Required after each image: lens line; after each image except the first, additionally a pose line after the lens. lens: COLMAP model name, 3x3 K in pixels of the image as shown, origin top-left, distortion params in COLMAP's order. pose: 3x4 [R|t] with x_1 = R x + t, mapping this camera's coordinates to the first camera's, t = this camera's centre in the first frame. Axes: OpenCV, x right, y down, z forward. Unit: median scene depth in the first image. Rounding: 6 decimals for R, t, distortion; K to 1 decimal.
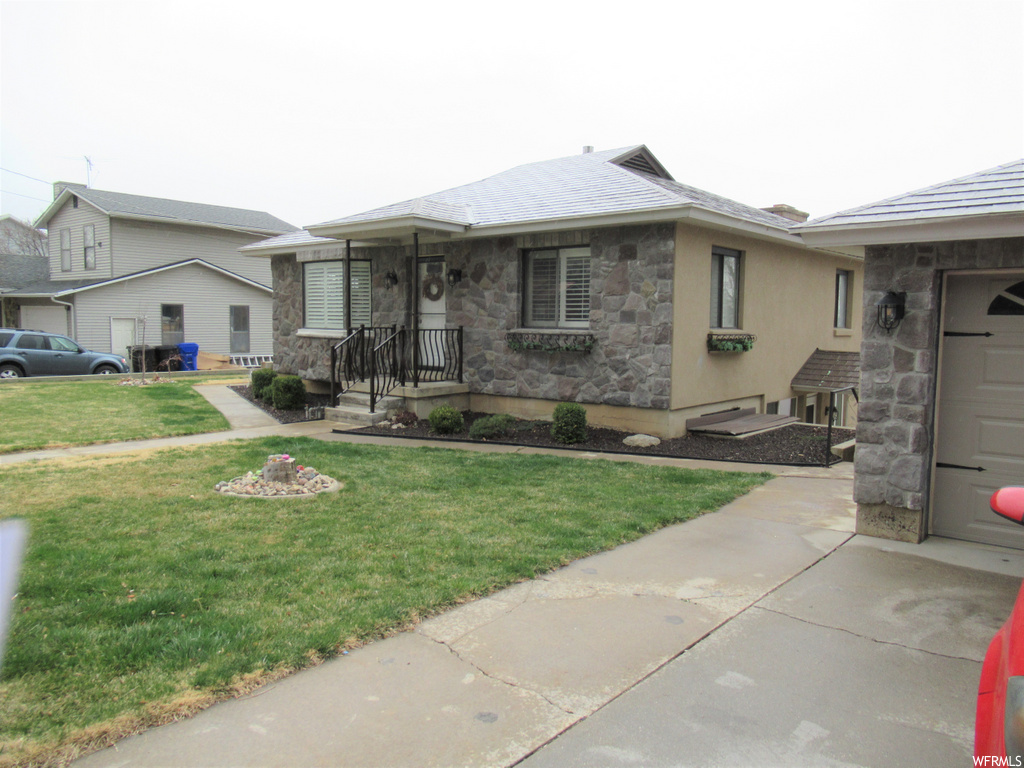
lens RADIAL K [[763.0, 0, 510.8], [0, 763.0, 384.5], [0, 0, 1]] dist [0.000745, 0.006171]
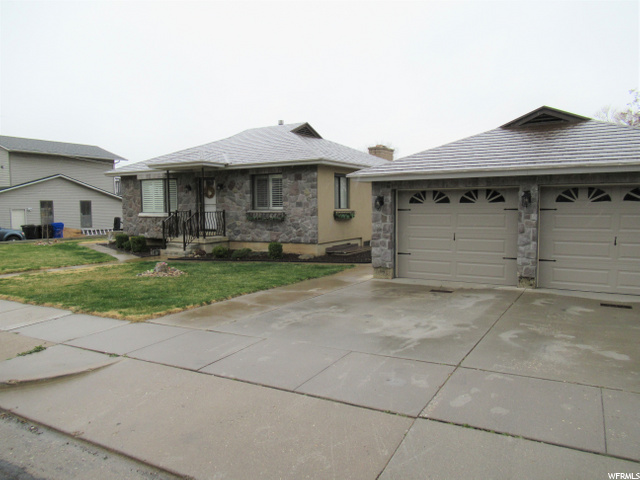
lens RADIAL K [[476.9, 0, 320.6], [0, 476.9, 240.5], [0, 0, 1]] dist [0.000745, 0.006171]
pose [[0.985339, -0.032079, 0.167564, -0.026303], [0.033353, 0.999432, -0.004790, 0.026406], [-0.167315, 0.010309, 0.985850, -0.396131]]
